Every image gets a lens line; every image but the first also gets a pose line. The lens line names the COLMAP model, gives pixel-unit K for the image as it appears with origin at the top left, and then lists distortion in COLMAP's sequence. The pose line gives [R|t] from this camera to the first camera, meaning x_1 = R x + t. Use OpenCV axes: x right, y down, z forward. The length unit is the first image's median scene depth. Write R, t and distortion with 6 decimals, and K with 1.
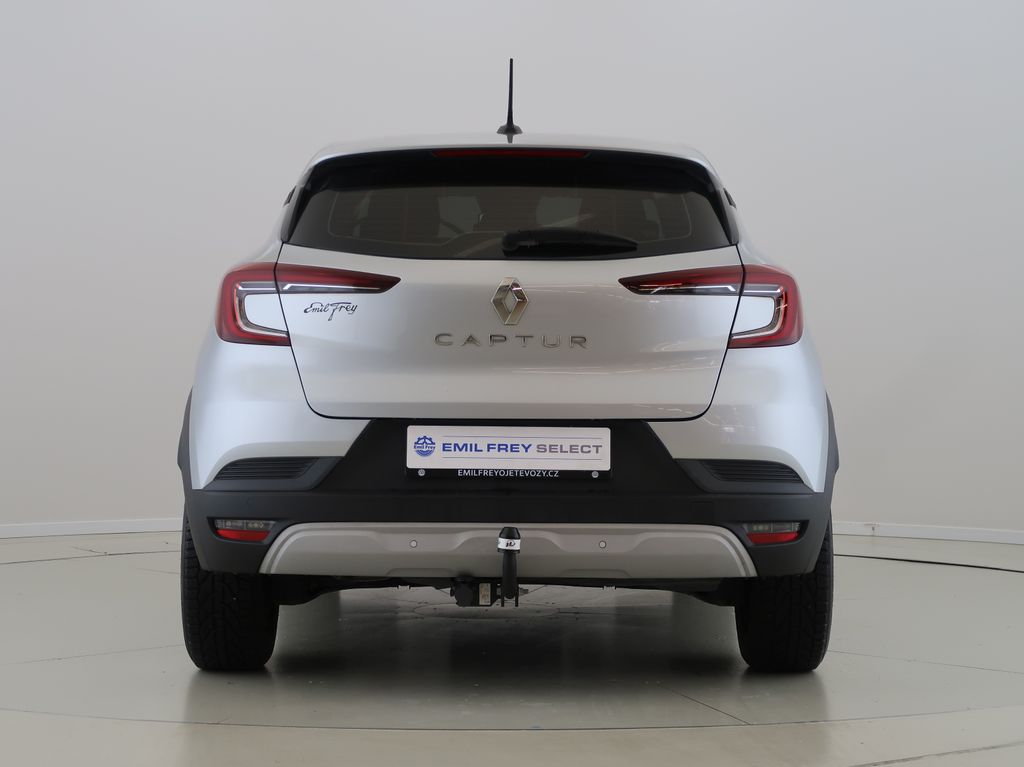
lens RADIAL K [[2337.3, 0, 512.0], [0, 2337.3, 383.5], [0, 0, 1]] dist [-0.006783, 0.288331]
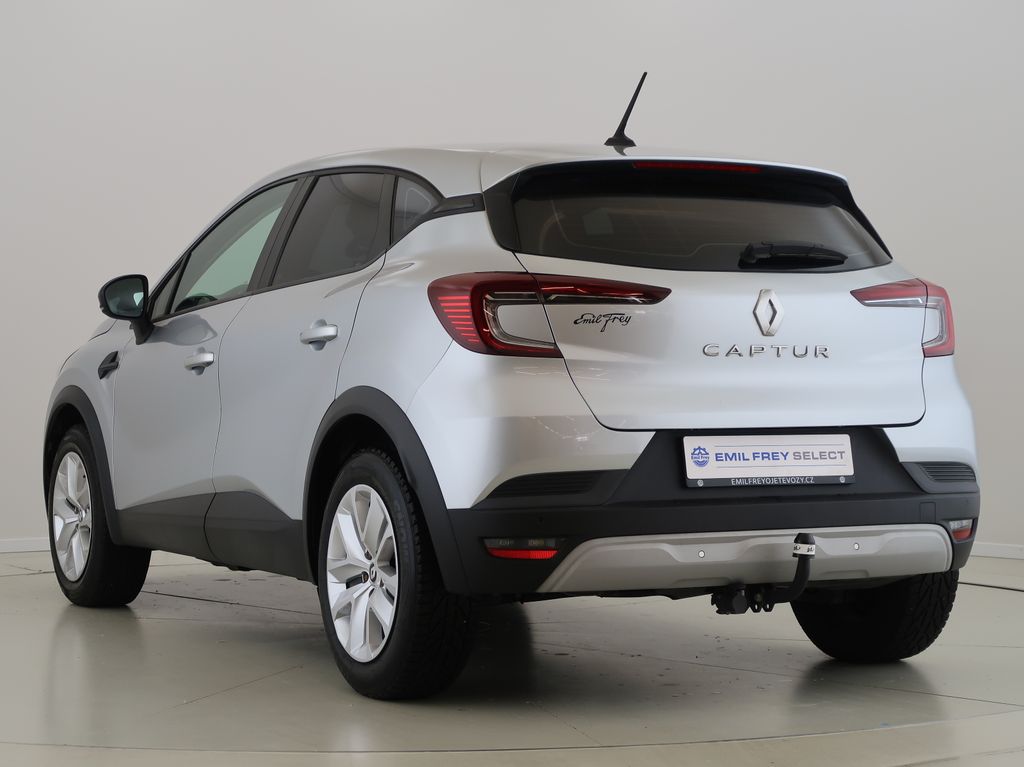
lens RADIAL K [[2337.3, 0, 512.0], [0, 2337.3, 383.5], [0, 0, 1]] dist [-0.006783, 0.288331]
pose [[0.890204, -0.012351, 0.455395, -0.562330], [0.013568, 0.999908, 0.000595, -0.006273], [-0.455361, 0.005649, 0.890289, 0.140753]]
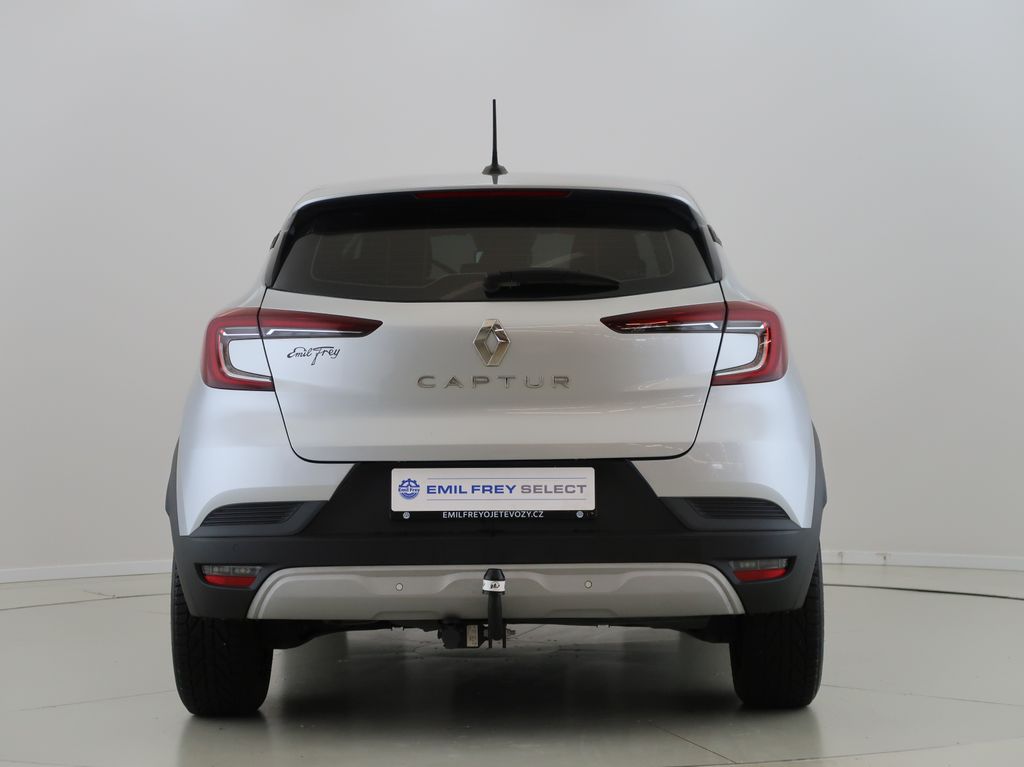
lens RADIAL K [[2337.3, 0, 512.0], [0, 2337.3, 383.5], [0, 0, 1]] dist [-0.006783, 0.288331]
pose [[0.999733, -0.017875, -0.014630, 0.021956], [0.017690, 0.999762, -0.012735, -0.004766], [0.014854, 0.012473, 0.999812, -0.000662]]
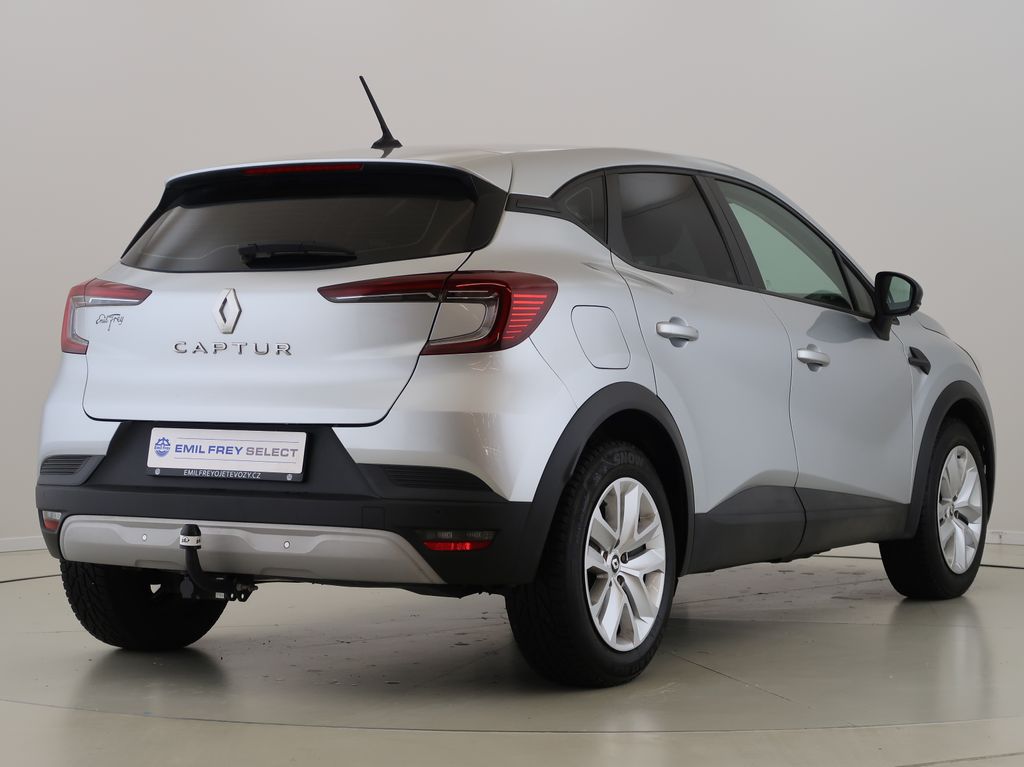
lens RADIAL K [[2337.3, 0, 512.0], [0, 2337.3, 383.5], [0, 0, 1]] dist [-0.006783, 0.288331]
pose [[0.859195, 0.002761, -0.511641, 0.644259], [-0.004708, 0.999986, -0.002510, -0.000436], [0.511626, 0.004565, 0.859196, 0.158856]]
